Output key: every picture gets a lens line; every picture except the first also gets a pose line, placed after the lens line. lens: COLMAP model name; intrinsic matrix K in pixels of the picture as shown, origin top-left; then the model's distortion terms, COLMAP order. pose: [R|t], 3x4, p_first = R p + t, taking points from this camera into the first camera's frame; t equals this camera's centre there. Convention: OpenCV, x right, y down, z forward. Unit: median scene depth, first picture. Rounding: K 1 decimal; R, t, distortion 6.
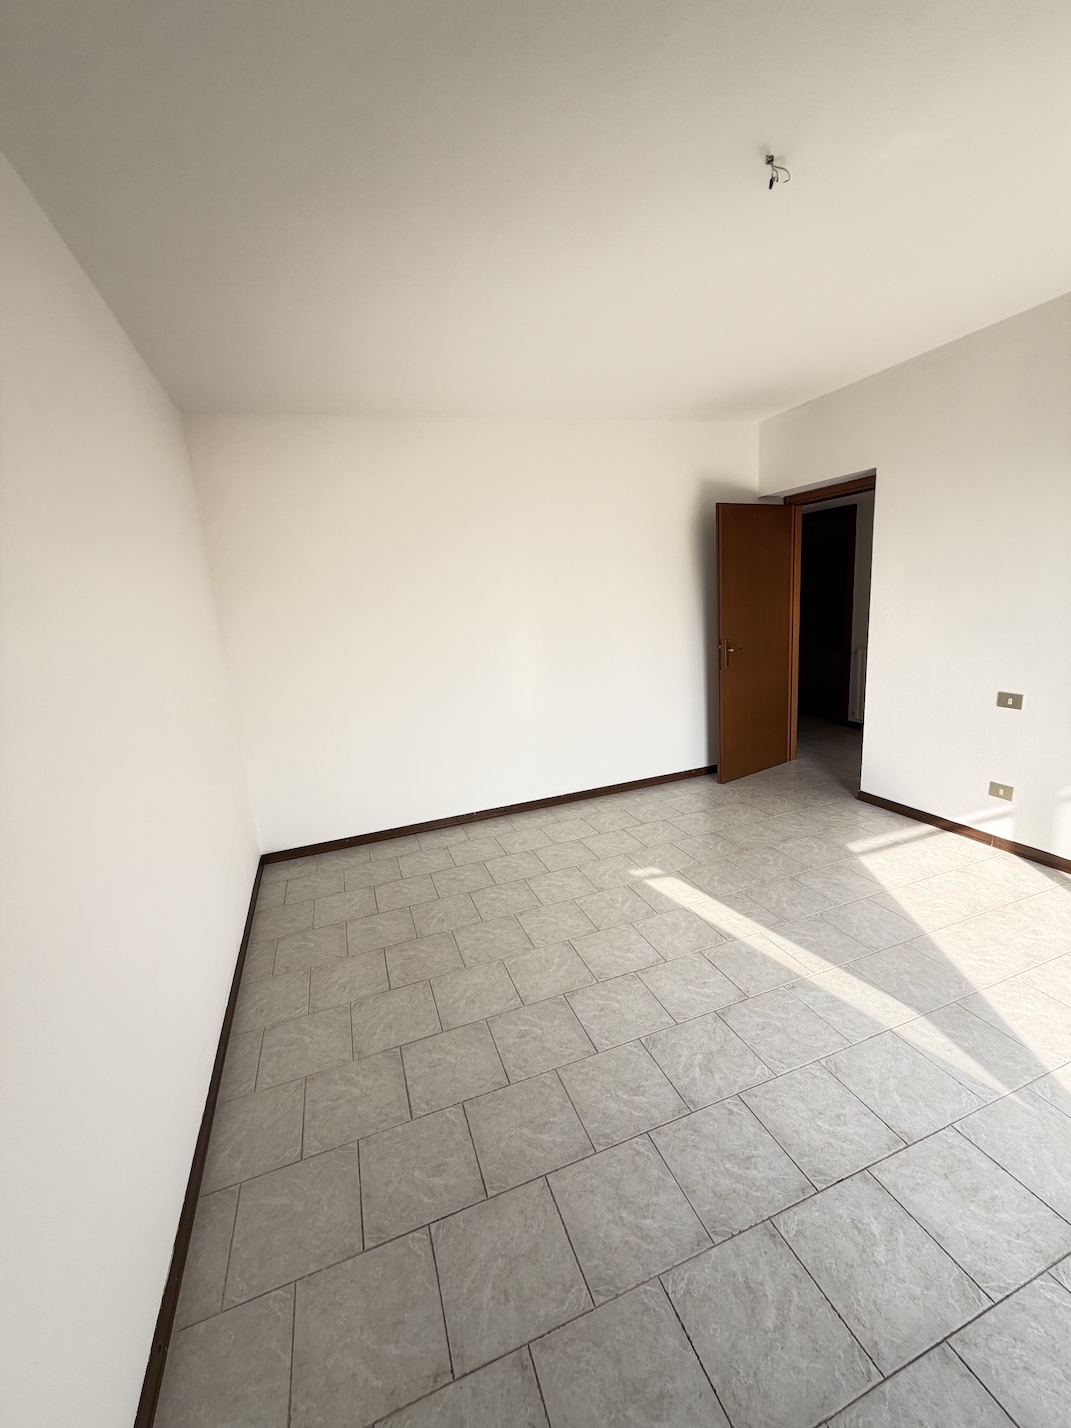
lens RADIAL K [[565.9, 0, 533.0], [0, 565.9, 708.8], [0, 0, 1]] dist [0.000333, -0.000257]
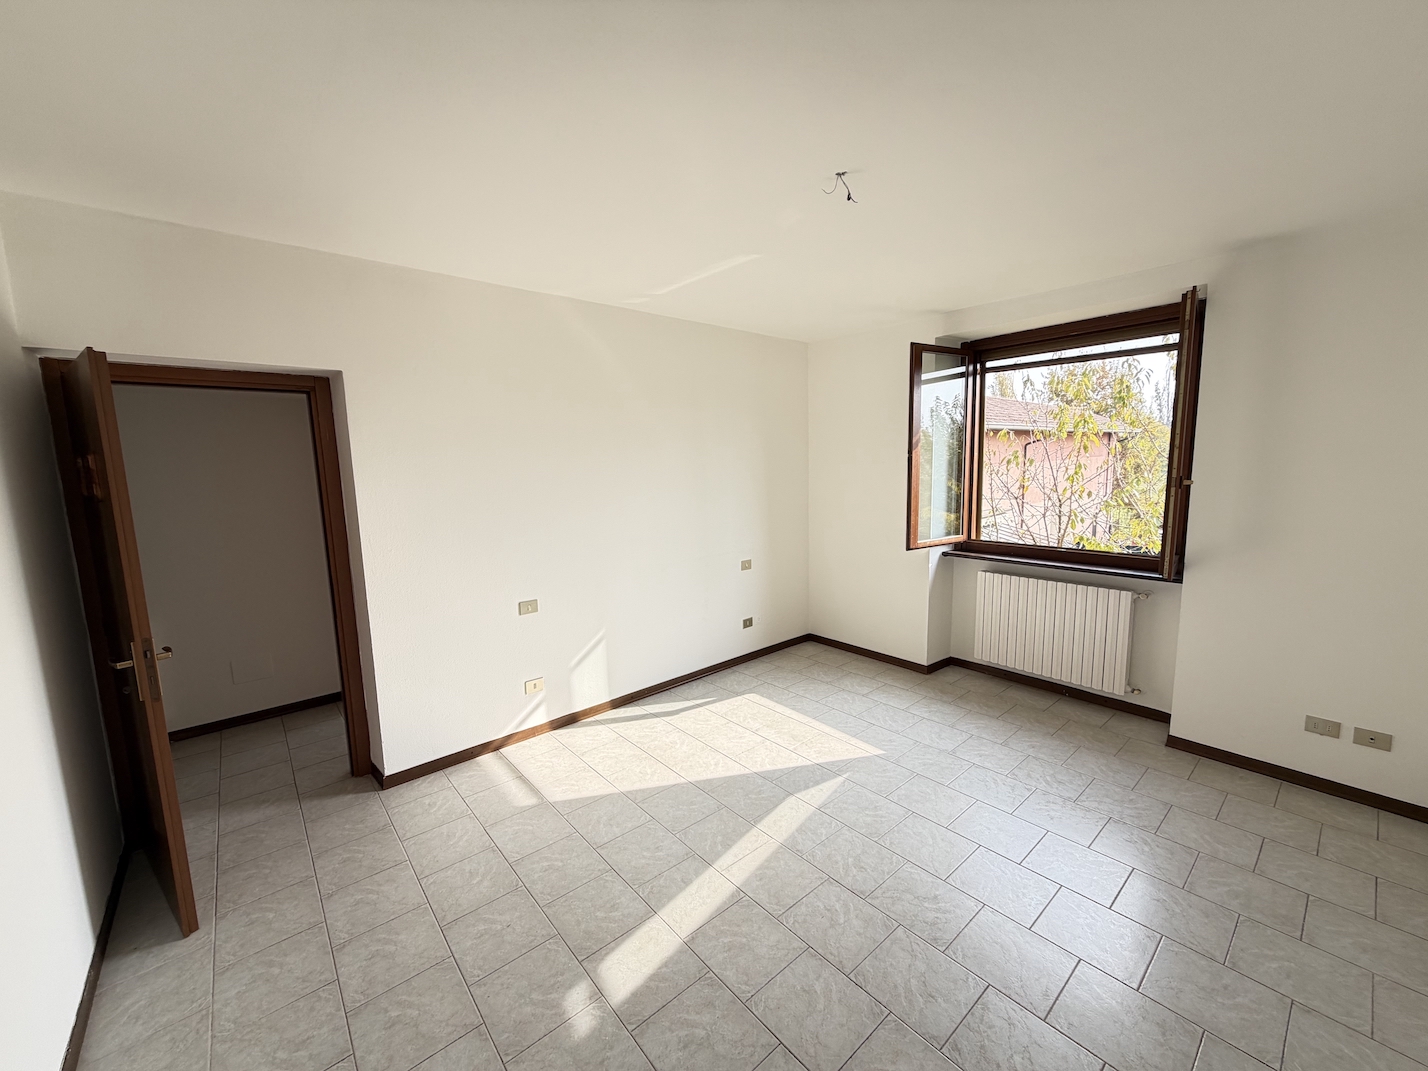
lens RADIAL K [[565.9, 0, 711.0], [0, 565.9, 537.1], [0, 0, 1]] dist [0.000333, -0.000257]
pose [[-0.350275, -0.041312, 0.935735, -0.482374], [0.235905, 0.962931, 0.130819, -0.281766], [-0.906453, 0.266567, -0.327545, 1.302450]]
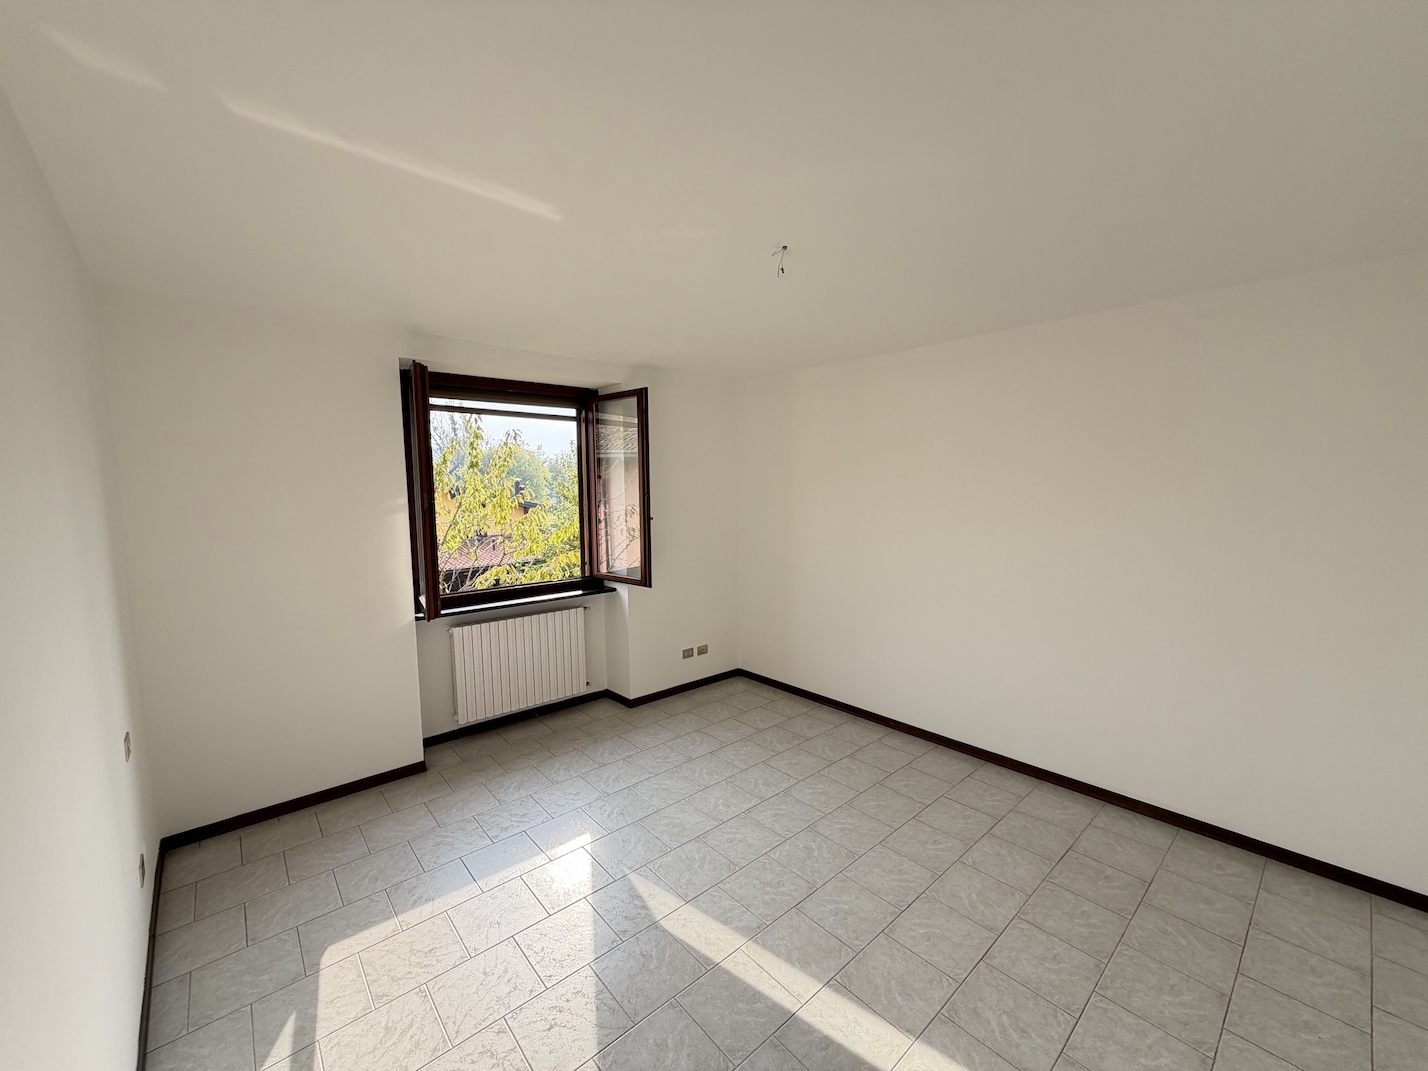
lens RADIAL K [[565.9, 0, 711.0], [0, 565.9, 537.1], [0, 0, 1]] dist [0.000333, -0.000257]
pose [[-0.927725, 0.117267, -0.354365, 0.793182], [0.003780, 0.952270, 0.305233, -0.487946], [0.373245, 0.281833, -0.883888, 1.615696]]
